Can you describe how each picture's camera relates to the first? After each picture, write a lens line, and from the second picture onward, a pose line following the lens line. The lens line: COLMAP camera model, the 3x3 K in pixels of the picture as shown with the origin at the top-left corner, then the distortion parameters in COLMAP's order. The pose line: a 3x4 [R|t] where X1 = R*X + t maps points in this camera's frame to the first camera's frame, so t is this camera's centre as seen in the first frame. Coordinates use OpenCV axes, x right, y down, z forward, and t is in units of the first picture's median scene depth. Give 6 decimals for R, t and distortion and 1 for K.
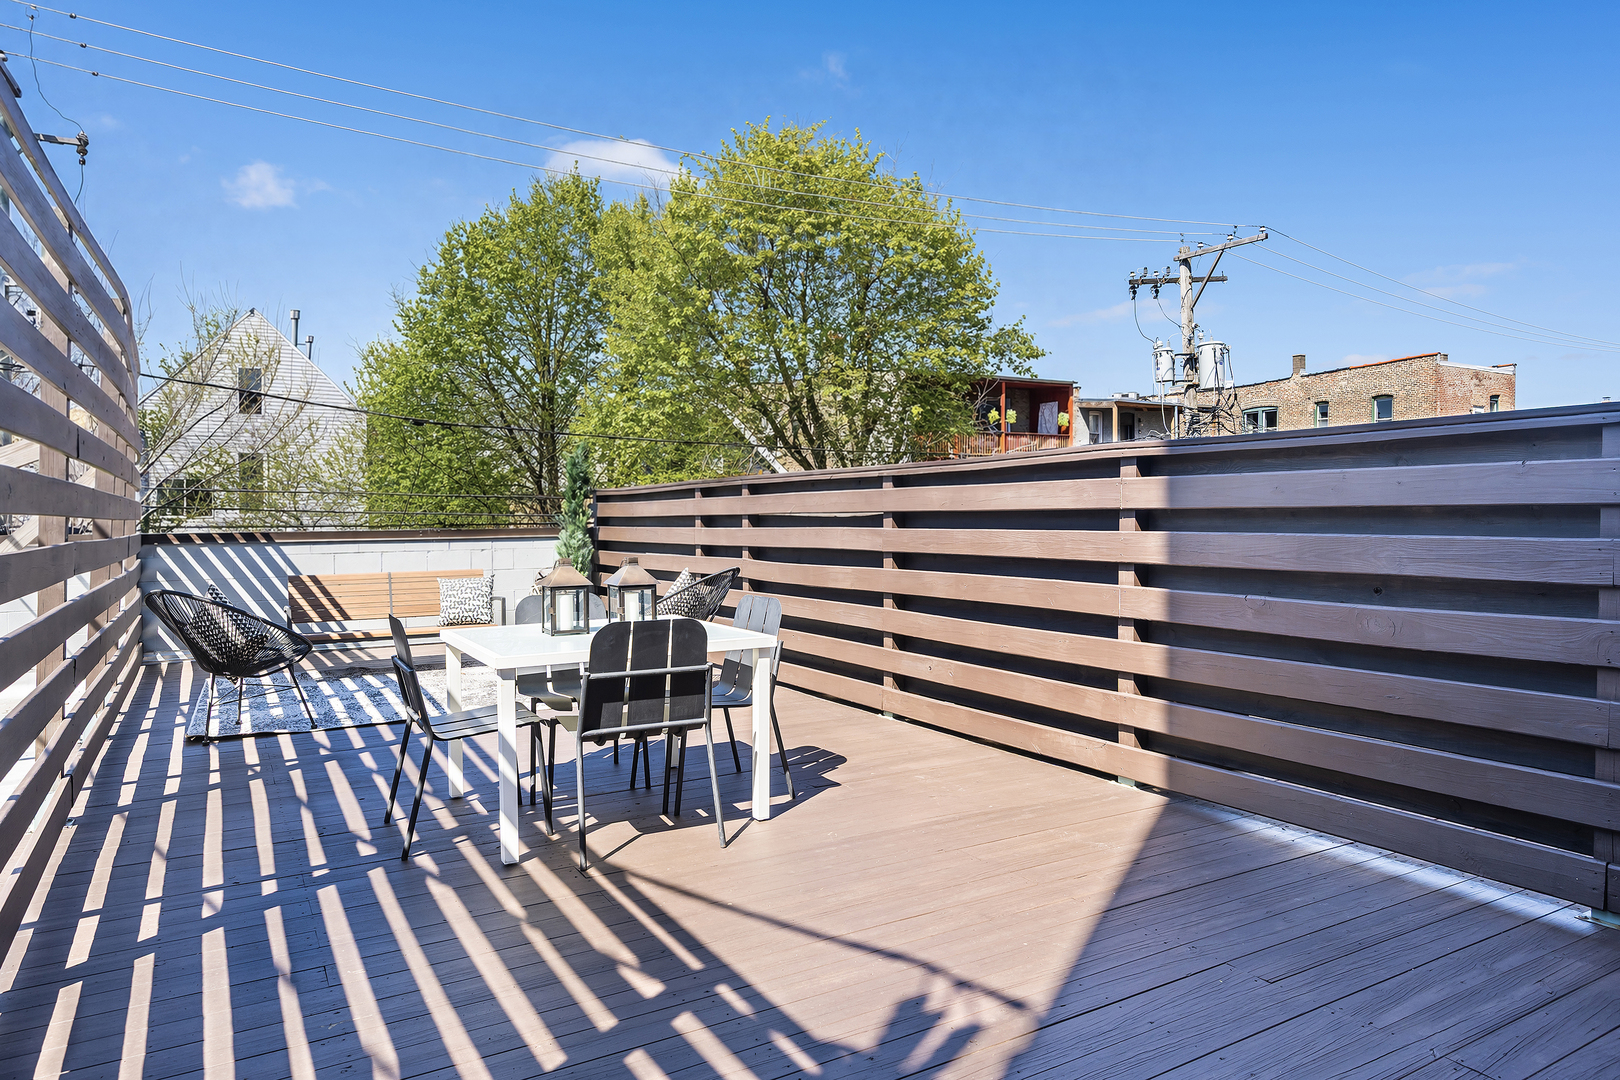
lens RADIAL K [[1068.3, 0, 805.5], [0, 1068.3, 536.2], [0, 0, 1]] dist [-0.002624, 0.006930]
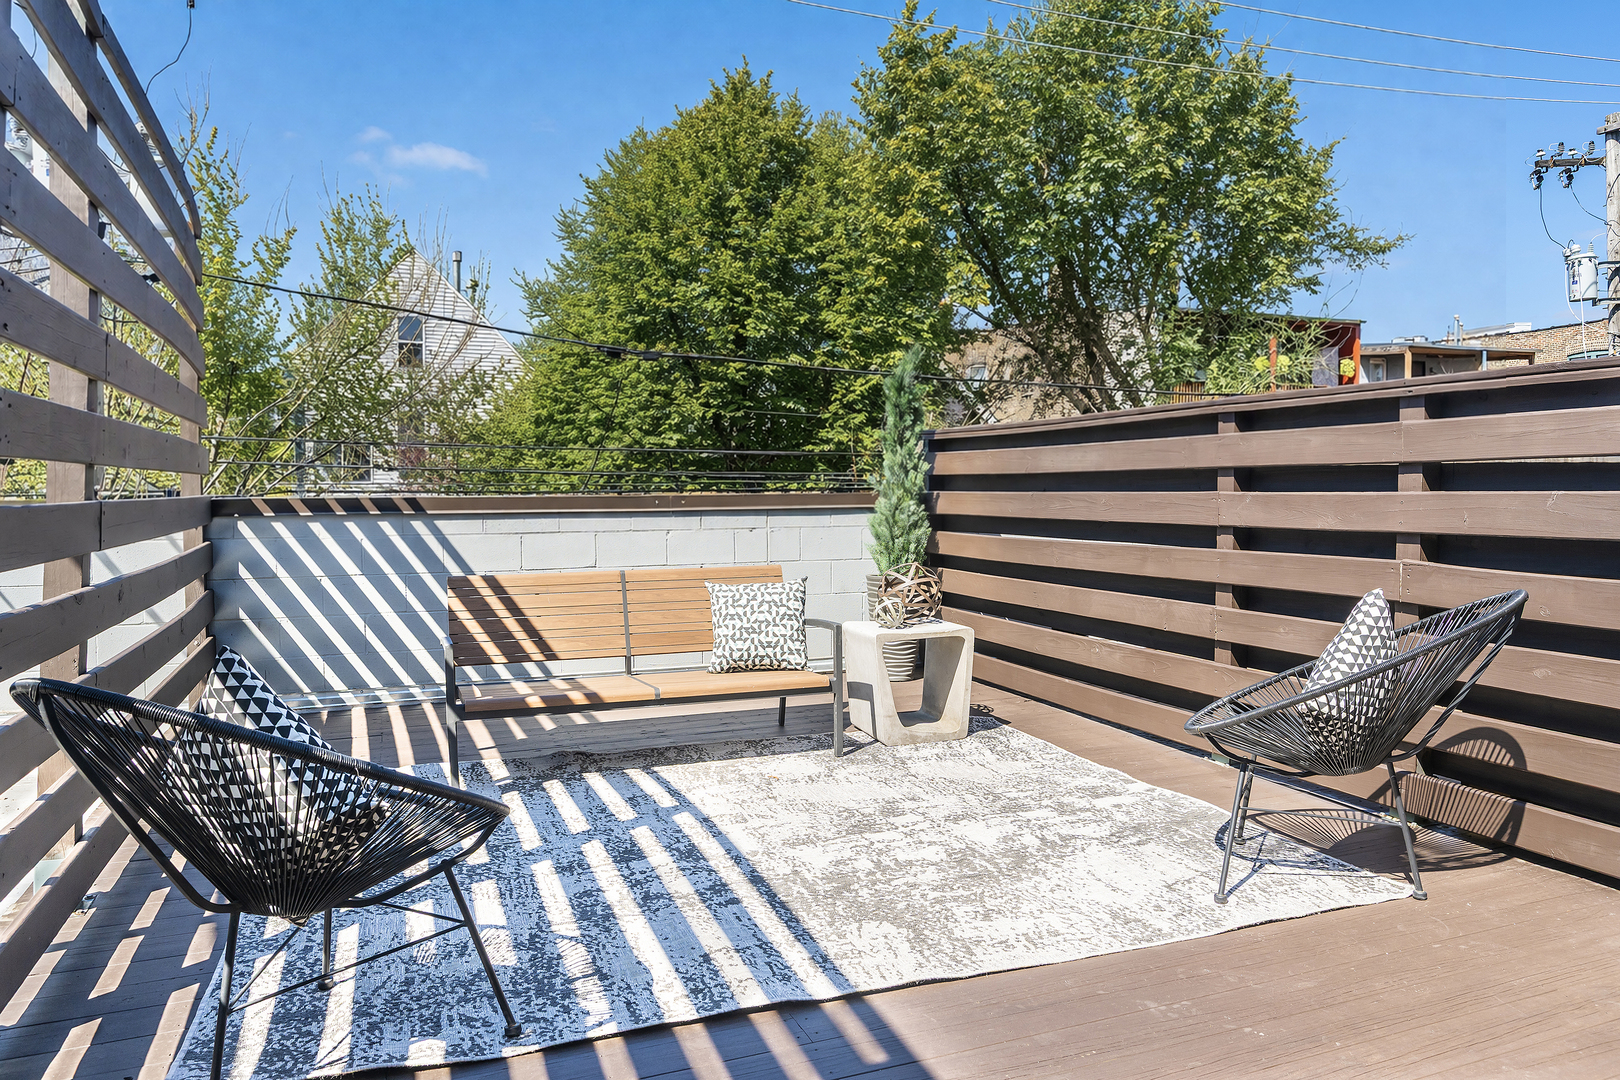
lens RADIAL K [[1122.2, 0, 812.4], [0, 1122.2, 538.9], [0, 0, 1]] dist [-0.000147, -0.002054]
pose [[0.990219, 0.011229, -0.139070, -0.204428], [-0.007234, 0.999547, 0.029202, -0.000267], [0.139335, -0.027910, 0.989852, 0.425474]]
